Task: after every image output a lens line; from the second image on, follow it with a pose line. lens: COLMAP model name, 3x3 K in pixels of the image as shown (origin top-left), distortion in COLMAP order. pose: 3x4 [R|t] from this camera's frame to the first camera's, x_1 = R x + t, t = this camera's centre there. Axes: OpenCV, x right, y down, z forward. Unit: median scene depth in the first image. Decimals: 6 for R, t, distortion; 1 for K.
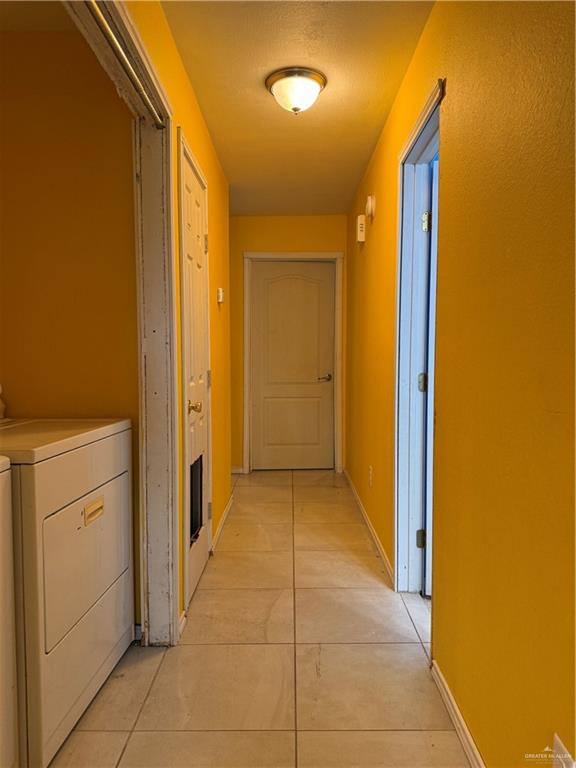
lens RADIAL K [[544.4, 0, 288.0], [0, 544.4, 384.0], [0, 0, 1]] dist [0.097291, -0.102728]
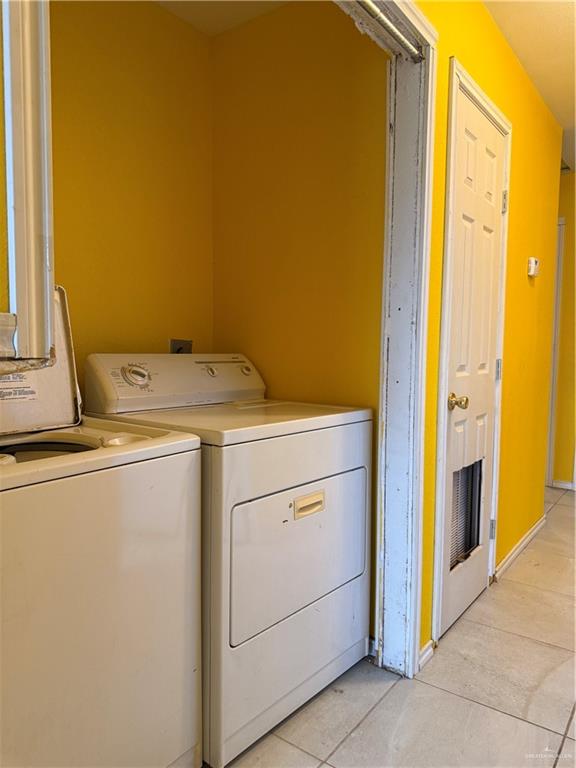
lens RADIAL K [[553.1, 0, 287.7], [0, 553.1, 387.5], [0, 0, 1]] dist [0.078472, -0.102495]
pose [[0.813360, 0.061287, -0.578523, 0.118304], [-0.047837, 0.998114, 0.038482, 0.000685], [0.579790, -0.003625, 0.814758, 0.193268]]
